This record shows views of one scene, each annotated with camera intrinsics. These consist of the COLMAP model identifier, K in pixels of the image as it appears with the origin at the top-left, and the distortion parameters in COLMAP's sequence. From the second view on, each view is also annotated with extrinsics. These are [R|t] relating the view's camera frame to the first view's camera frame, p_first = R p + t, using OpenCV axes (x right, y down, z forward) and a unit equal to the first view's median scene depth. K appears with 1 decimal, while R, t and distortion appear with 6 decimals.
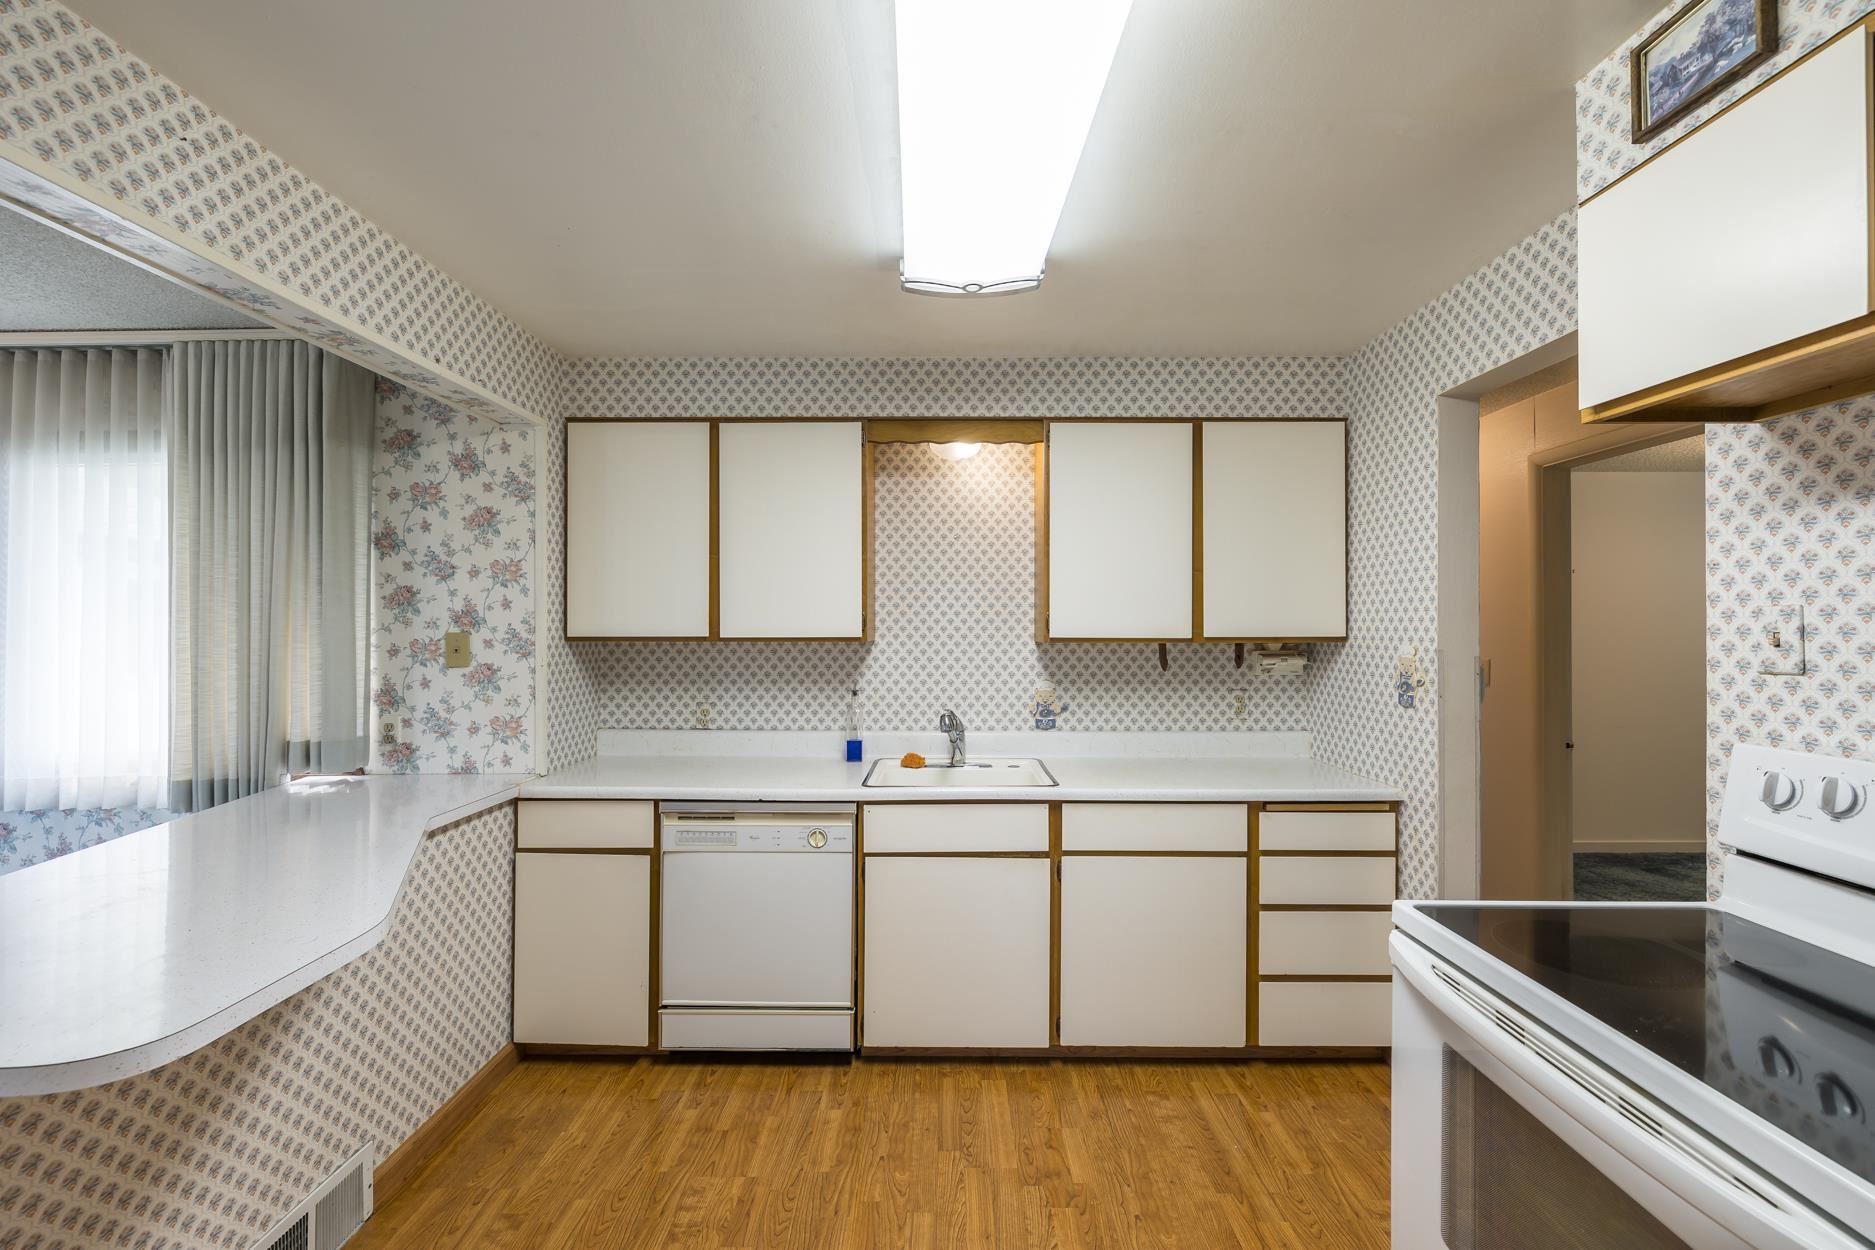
lens RADIAL K [[798.1, 0, 938.4], [0, 798.1, 621.0], [0, 0, 1]] dist [-0.002133, 0.000039]
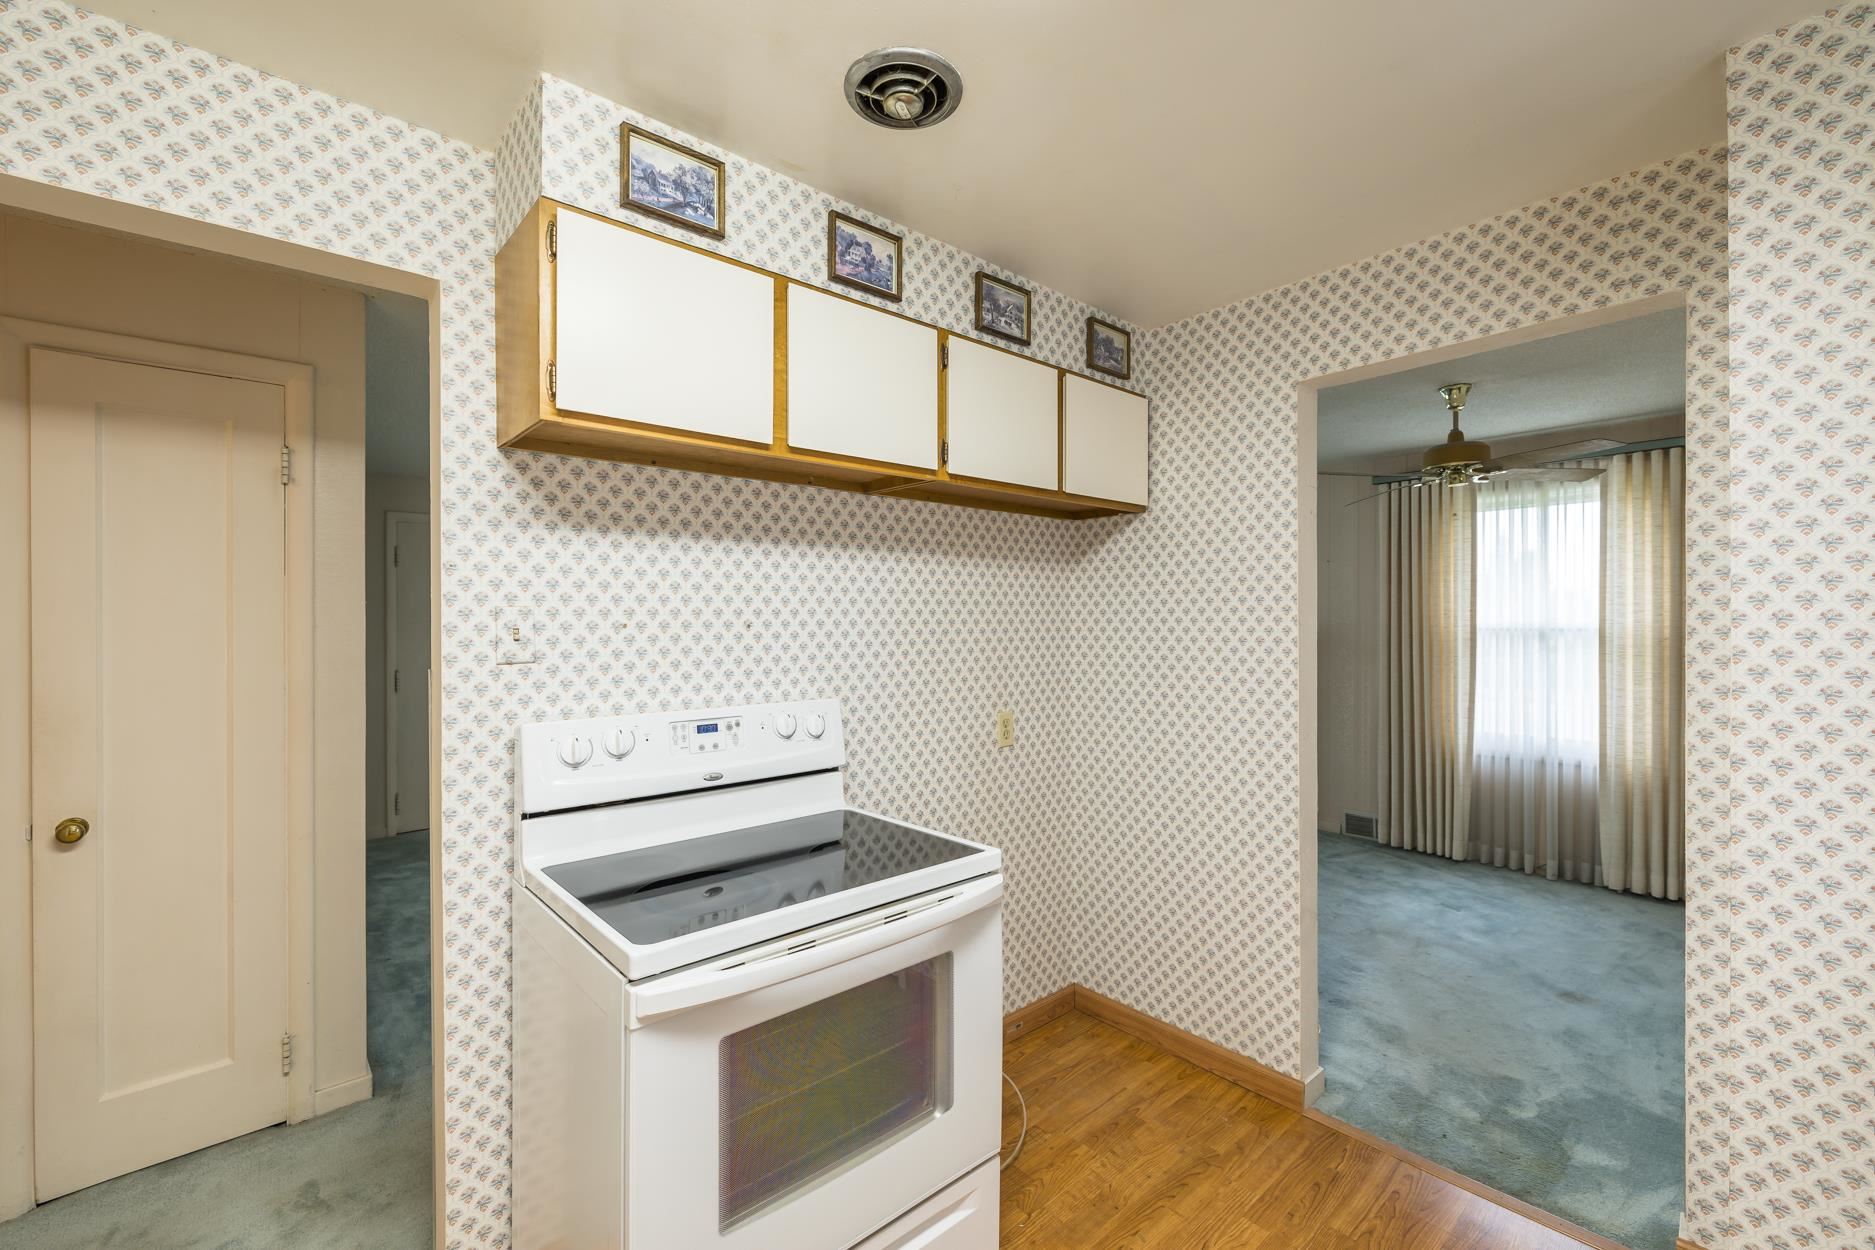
lens RADIAL K [[798.1, 0, 945.1], [0, 798.1, 626.1], [0, 0, 1]] dist [-0.002133, 0.000039]
pose [[-0.683752, -0.004053, 0.729703, -0.274075], [0.000050, 0.999984, 0.005601, 0.003680], [-0.729714, 0.003866, -0.683741, 1.393355]]
